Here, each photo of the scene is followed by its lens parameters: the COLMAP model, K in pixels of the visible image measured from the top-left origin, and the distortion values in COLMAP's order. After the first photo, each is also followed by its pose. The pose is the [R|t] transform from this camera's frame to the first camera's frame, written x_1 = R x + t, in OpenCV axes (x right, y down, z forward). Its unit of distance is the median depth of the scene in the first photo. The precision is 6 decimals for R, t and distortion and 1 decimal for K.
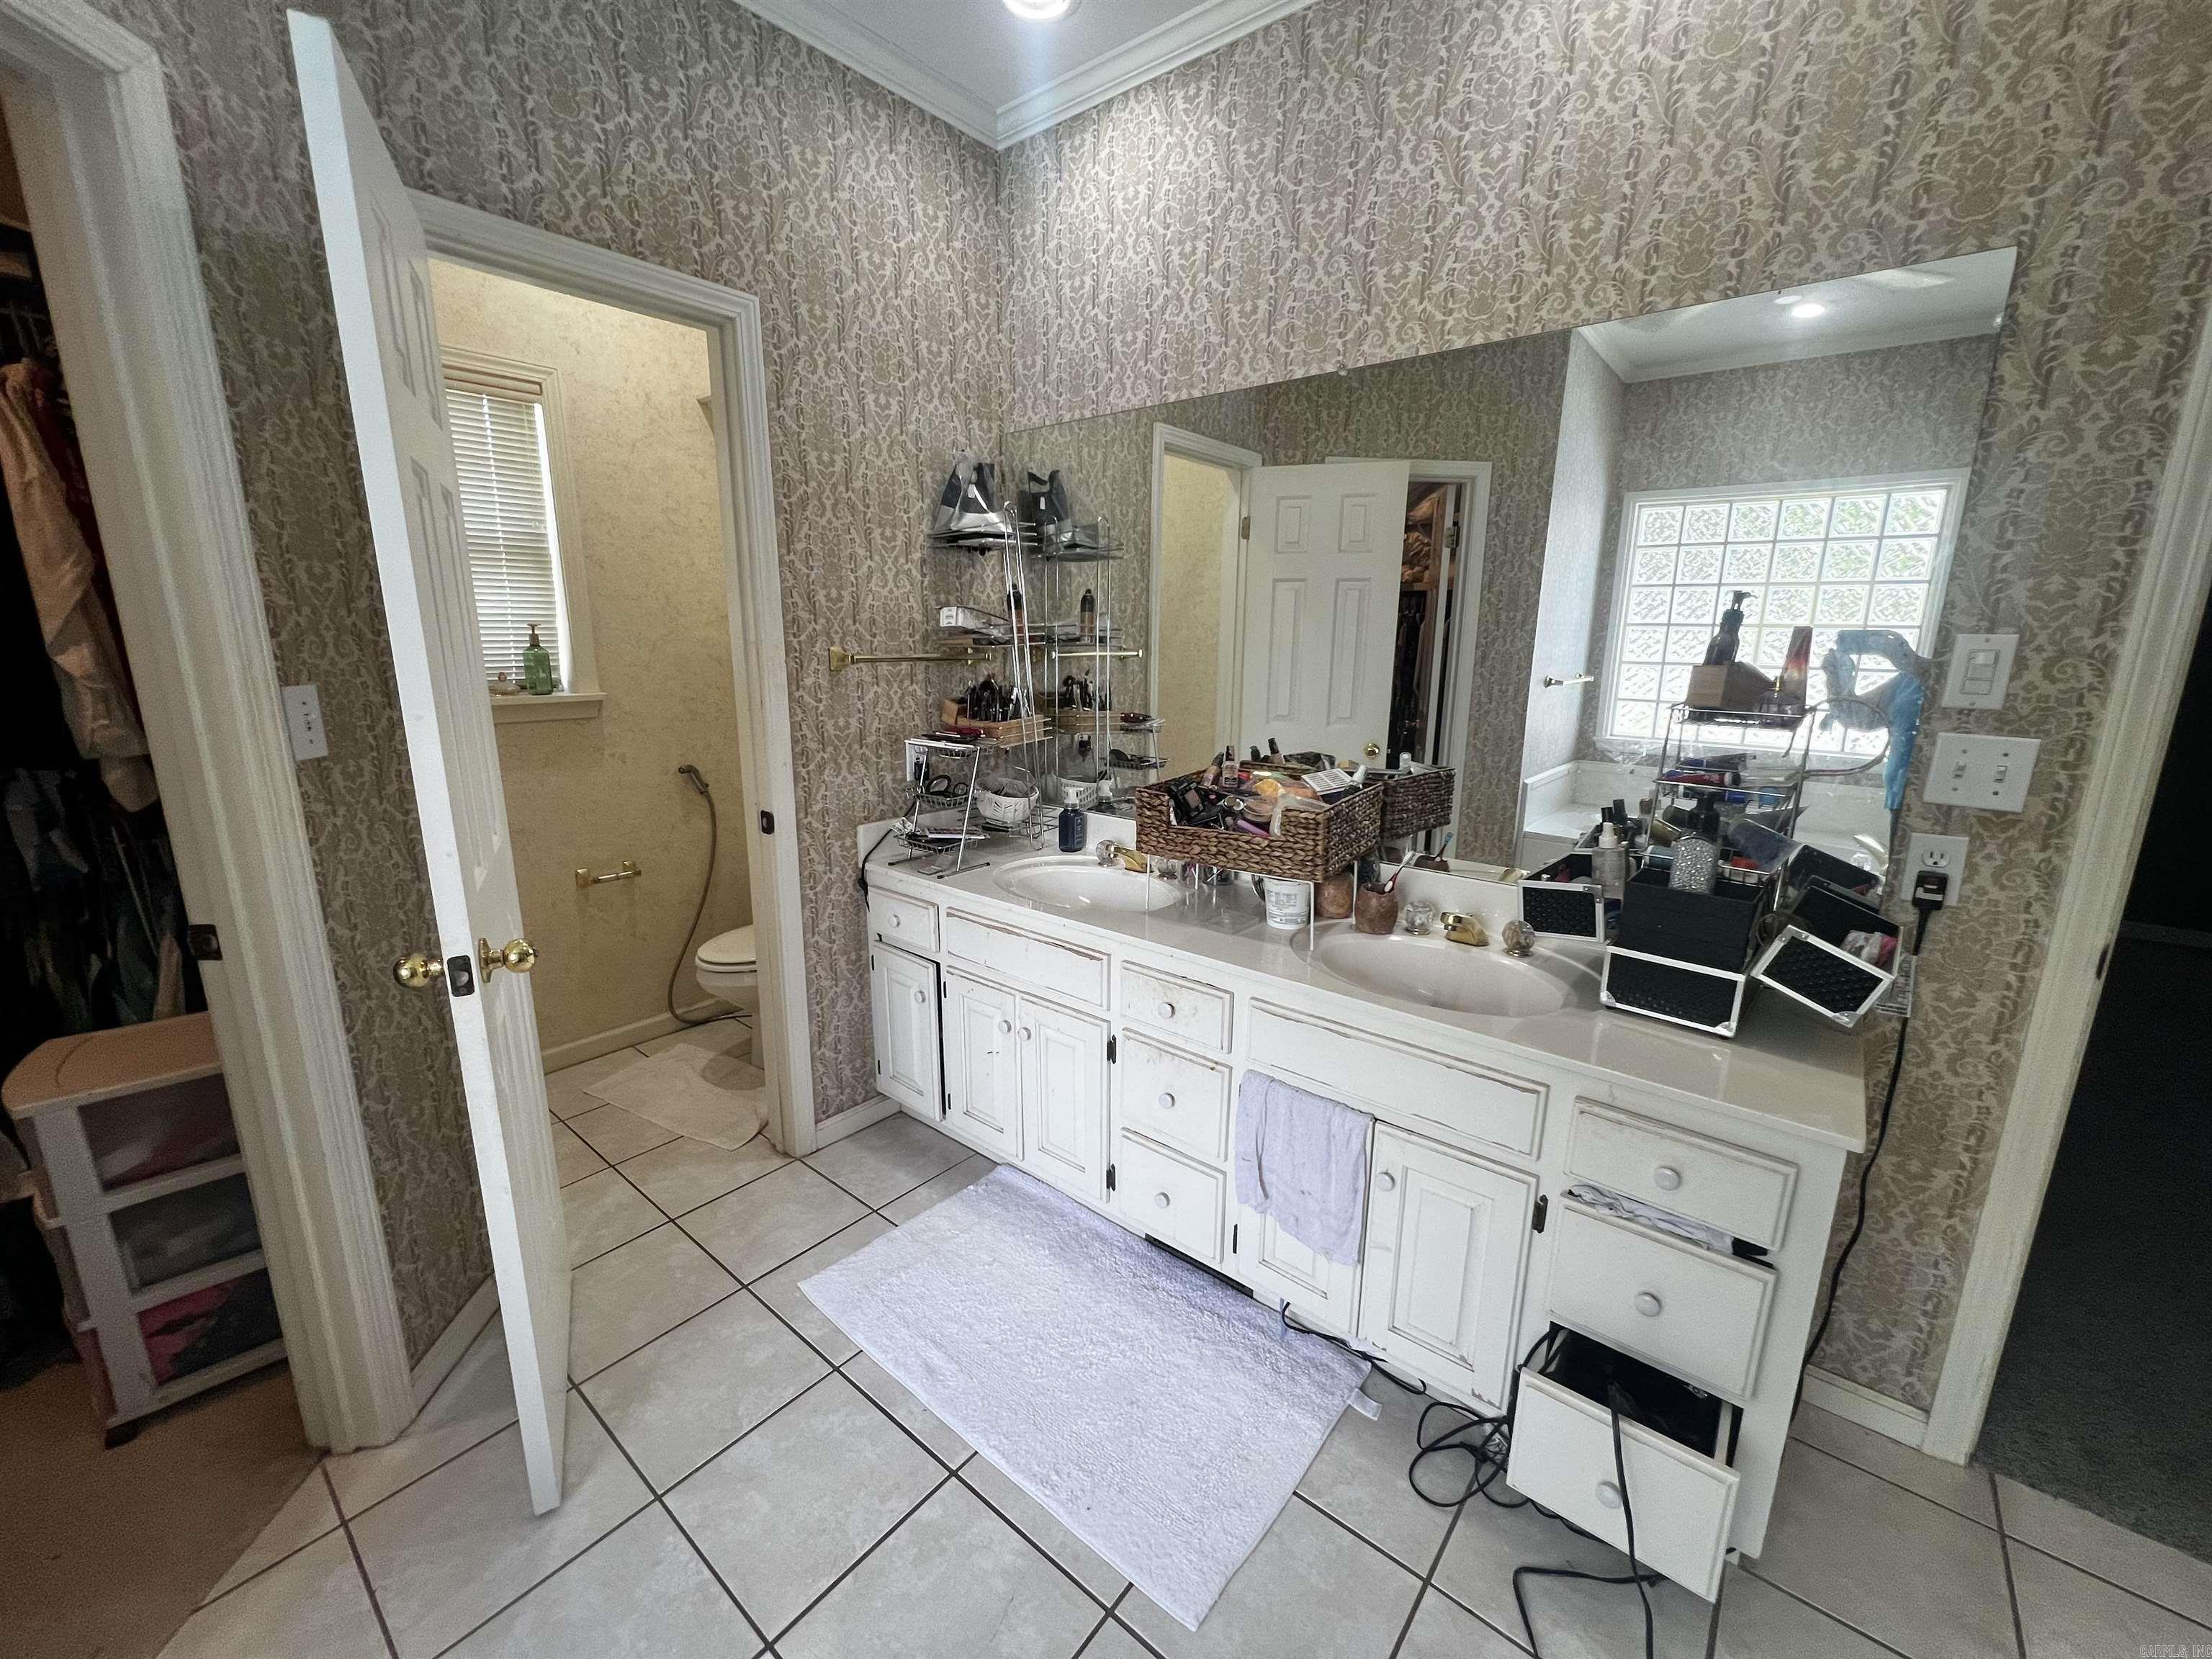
lens RADIAL K [[887.5, 0, 1101.2], [0, 887.5, 835.6], [0, 0, 1]] dist [-0.001161, -0.000044]
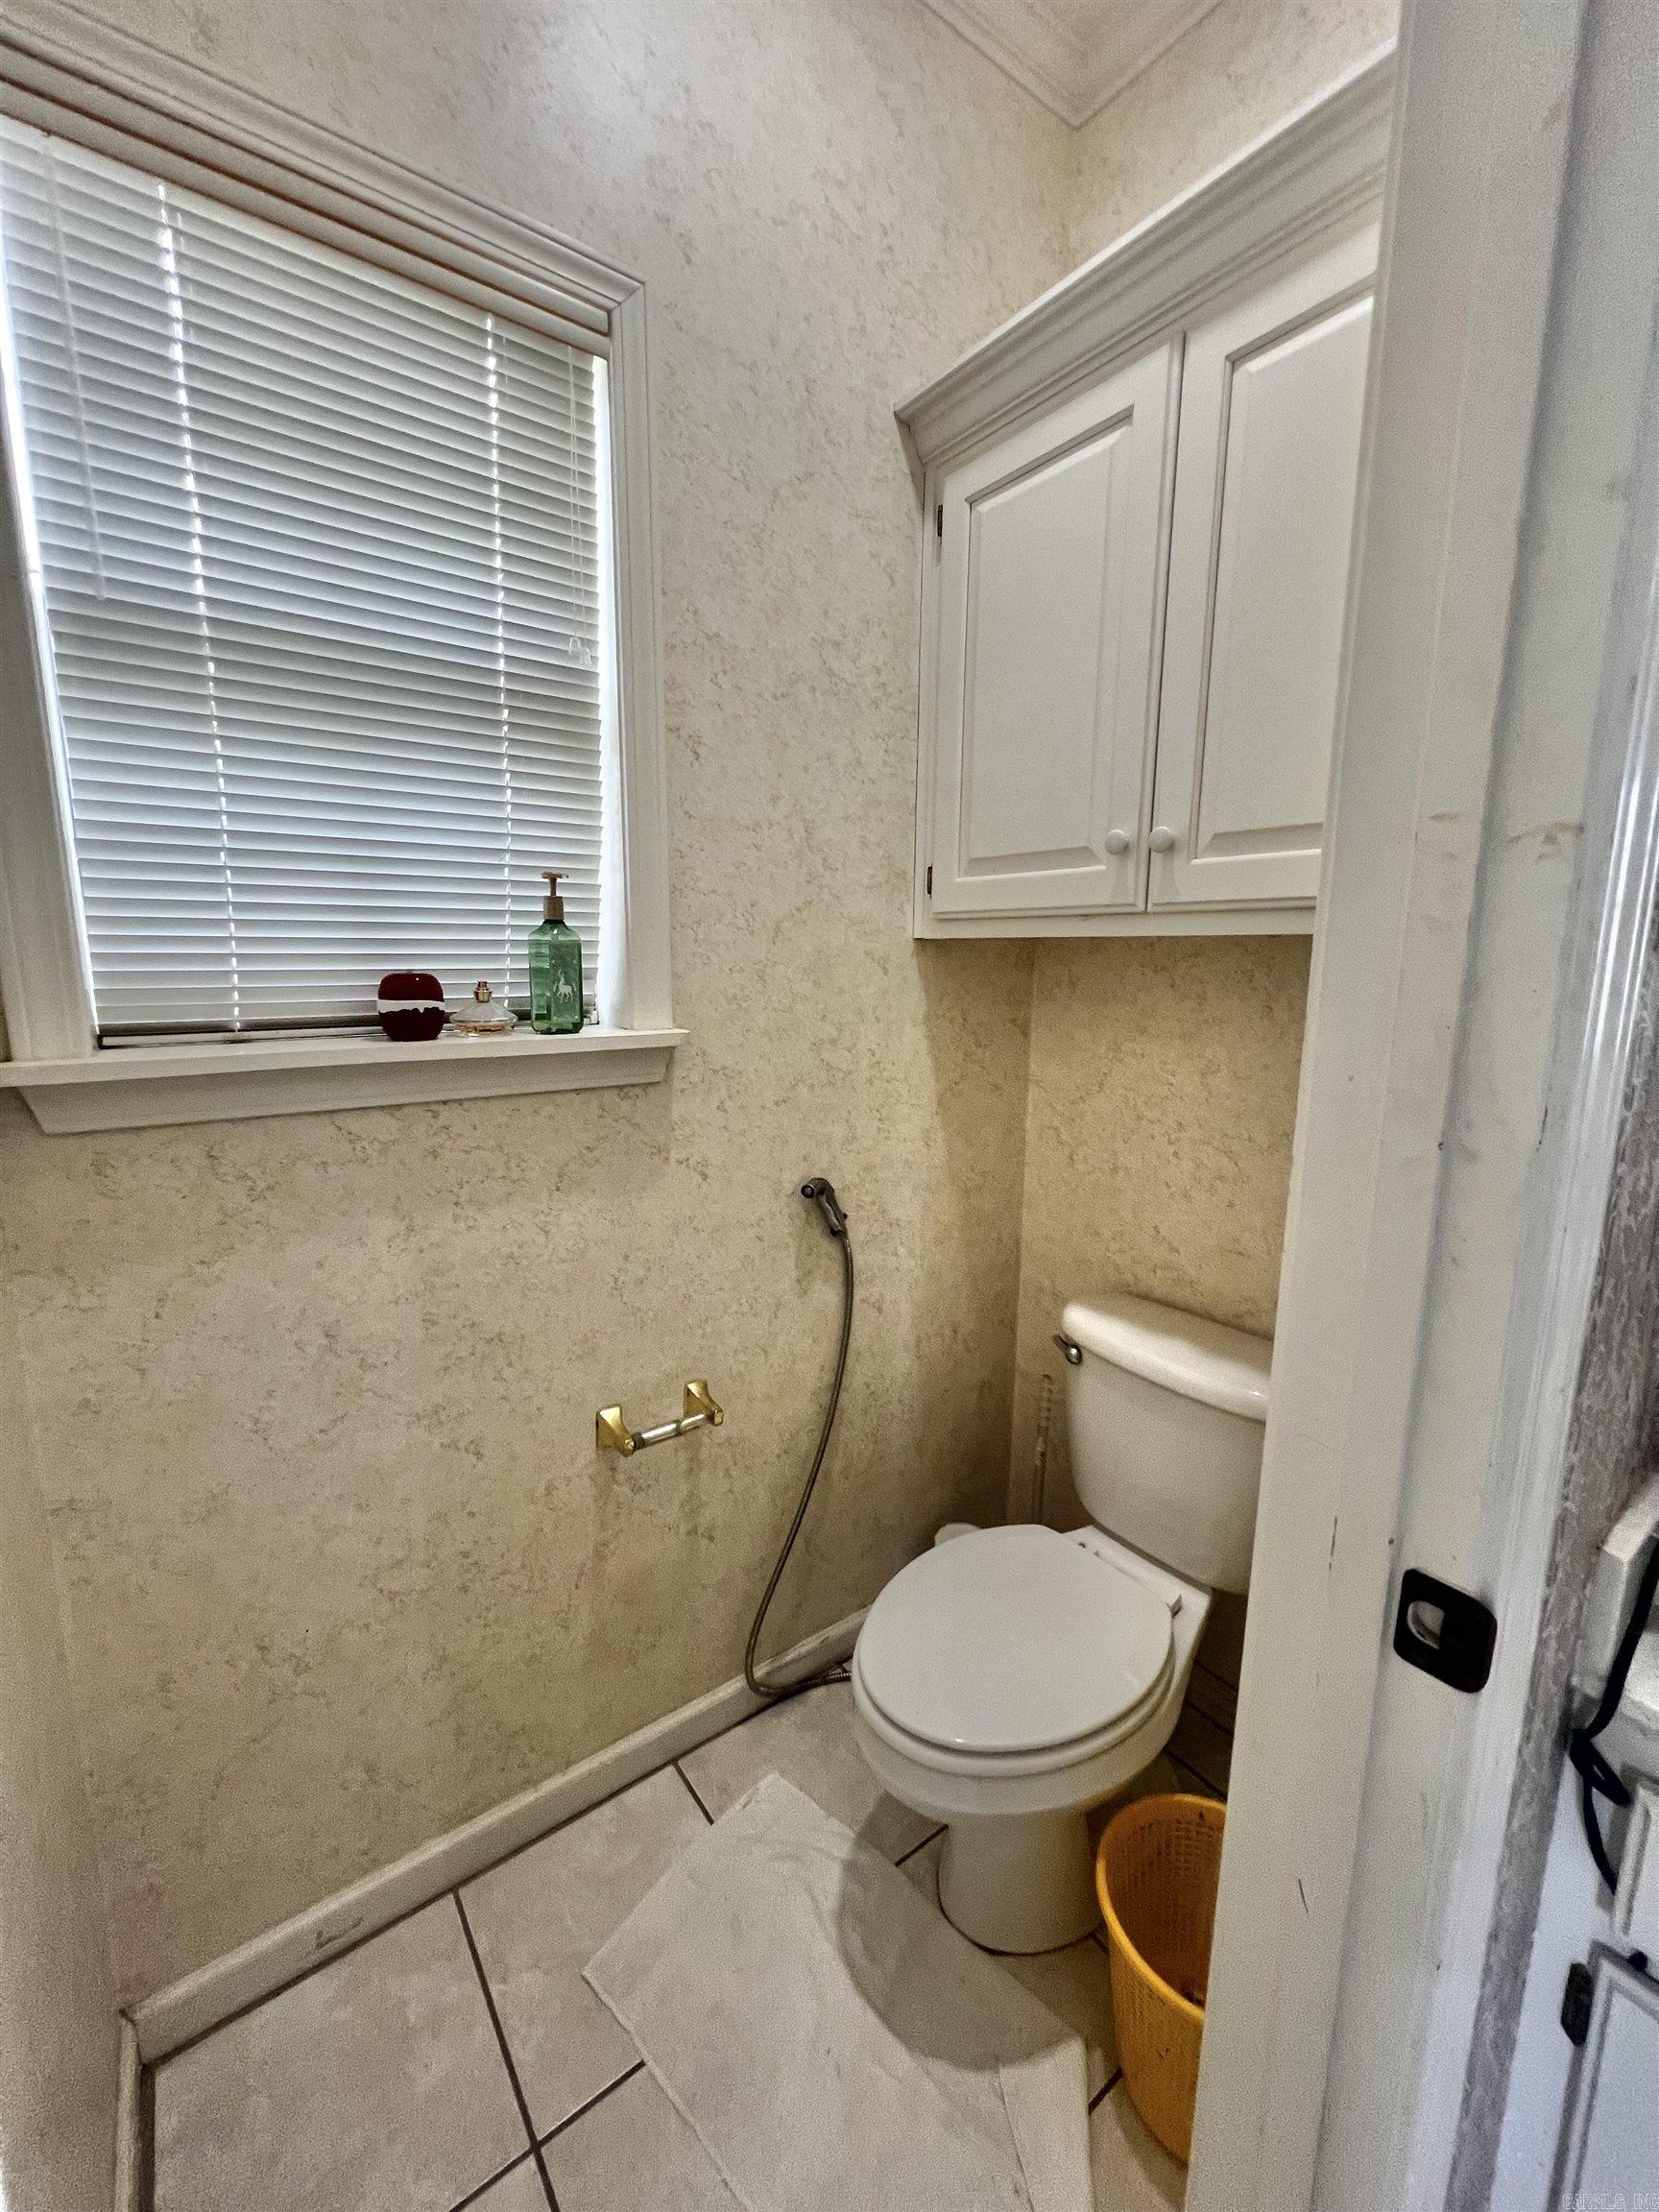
lens RADIAL K [[887.5, 0, 829.5], [0, 887.5, 1106.0], [0, 0, 1]] dist [-0.001161, -0.000044]
pose [[0.972578, 0.037770, -0.229489, -0.377819], [-0.051103, 0.997316, -0.052437, -0.101180], [0.226892, 0.062727, 0.971898, 0.573634]]
